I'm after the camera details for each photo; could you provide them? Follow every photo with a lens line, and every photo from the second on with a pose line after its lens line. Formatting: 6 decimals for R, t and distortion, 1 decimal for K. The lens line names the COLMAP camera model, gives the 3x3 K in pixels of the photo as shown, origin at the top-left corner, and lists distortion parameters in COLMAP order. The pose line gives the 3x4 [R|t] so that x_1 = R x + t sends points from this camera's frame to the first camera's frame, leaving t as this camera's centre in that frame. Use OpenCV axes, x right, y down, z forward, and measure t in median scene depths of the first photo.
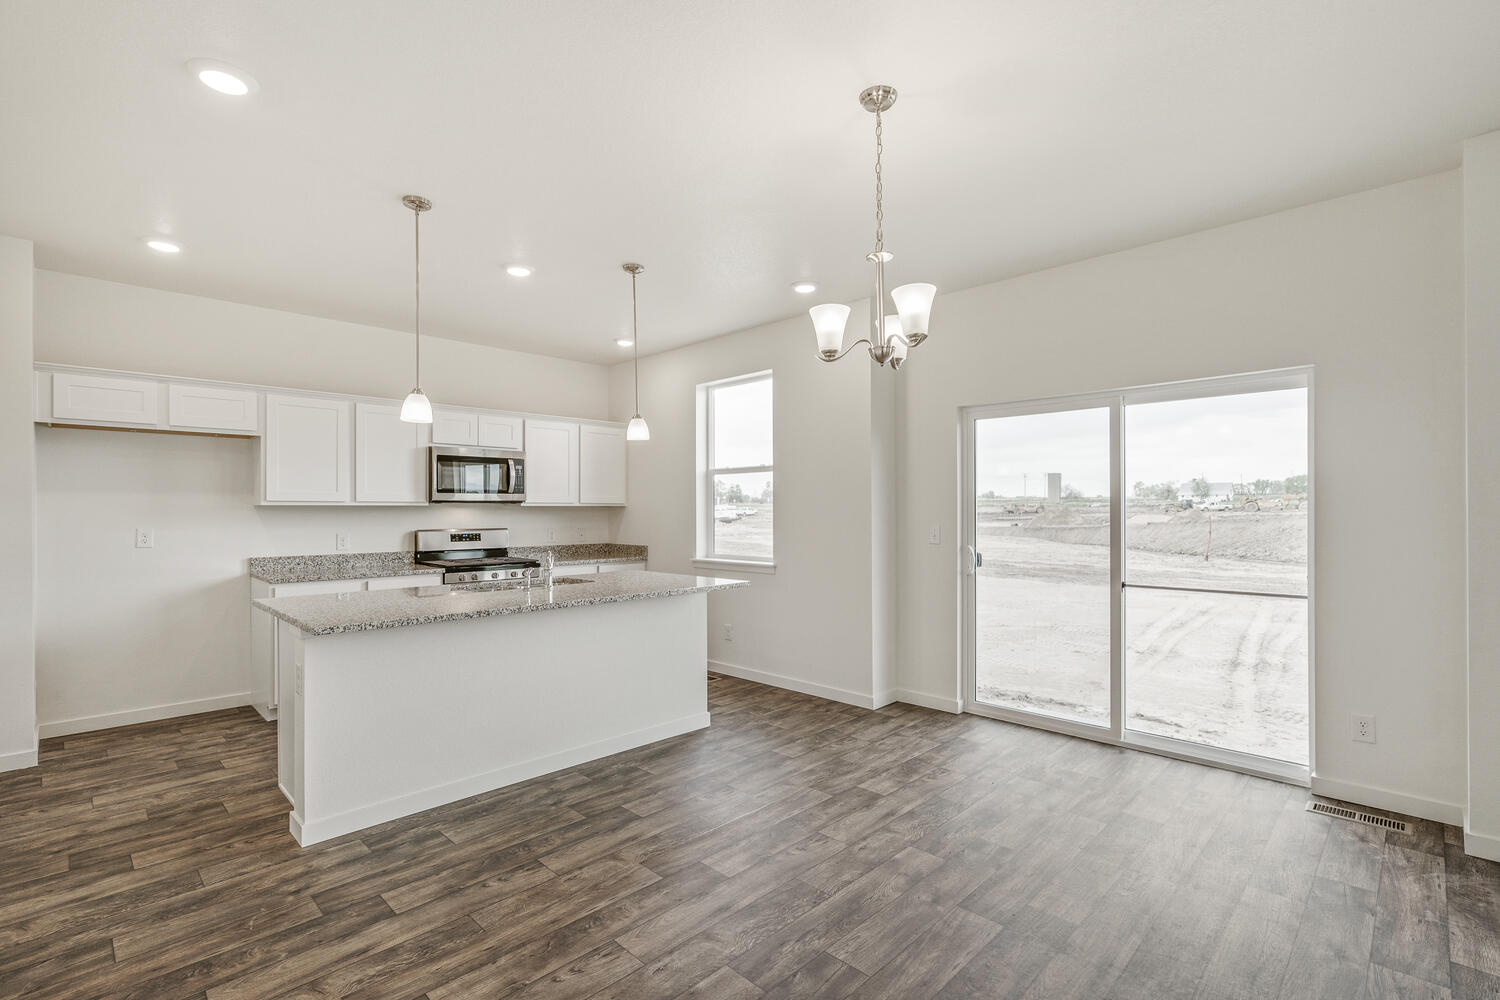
lens RADIAL K [[689.2, 0, 755.3], [0, 689.2, 505.1], [0, 0, 1]] dist [-0.004634, 0.000555]
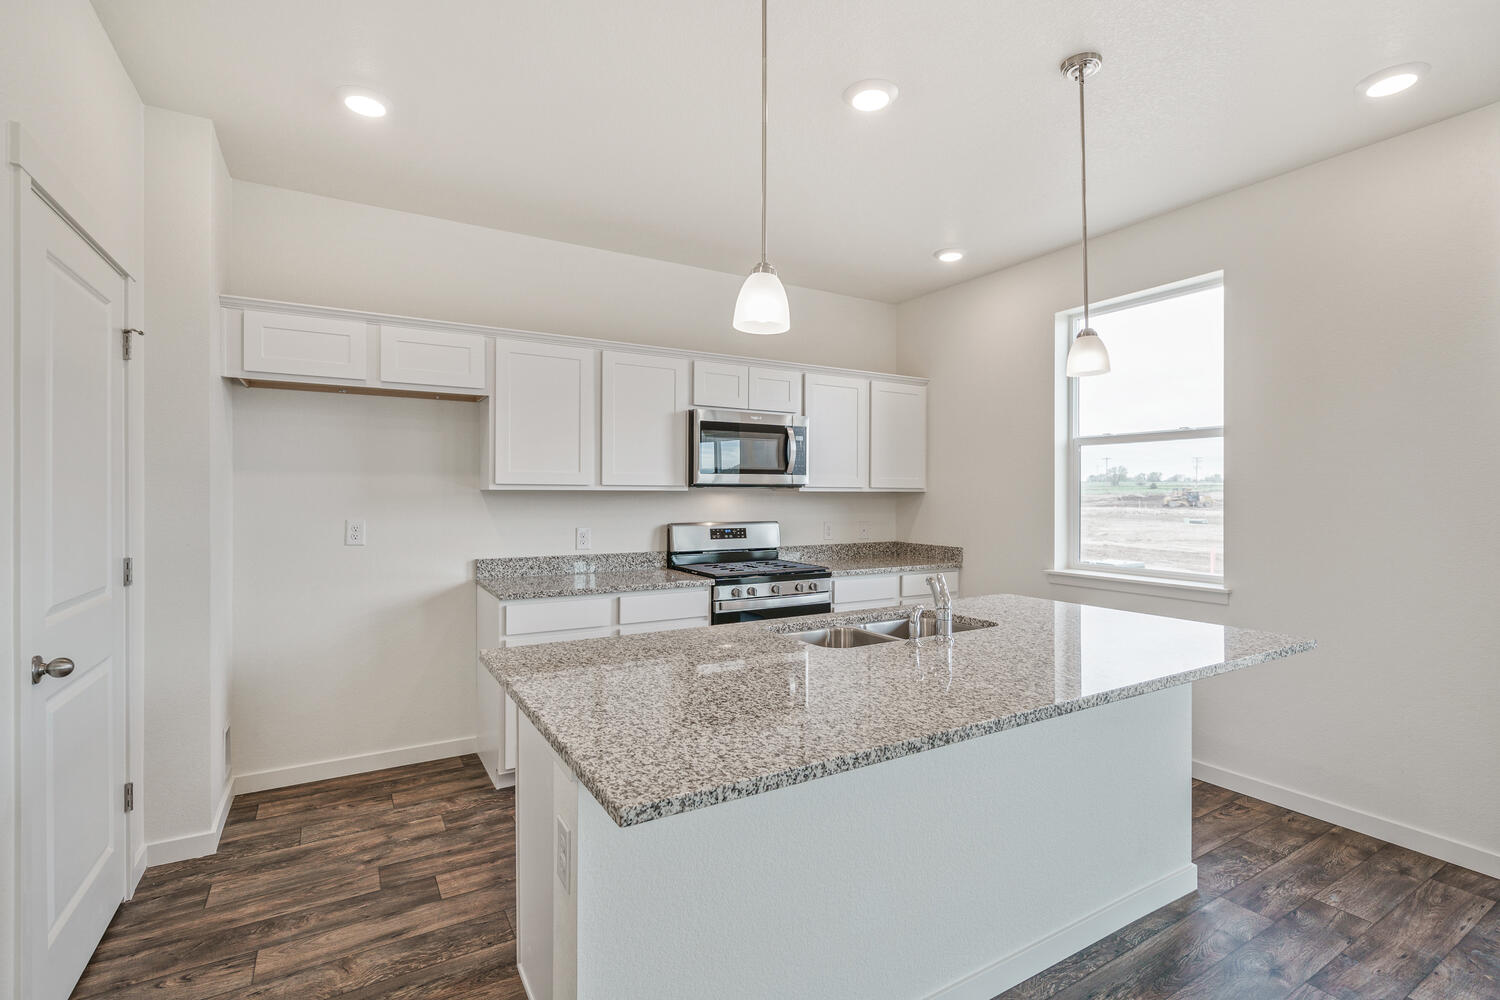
lens RADIAL K [[689.2, 0, 758.6], [0, 689.2, 489.4], [0, 0, 1]] dist [-0.004634, 0.000555]
pose [[0.970337, 0.002974, -0.241738, -0.263225], [-0.002926, 0.999996, 0.000555, -0.001589], [0.241739, 0.000169, 0.970341, 0.357791]]
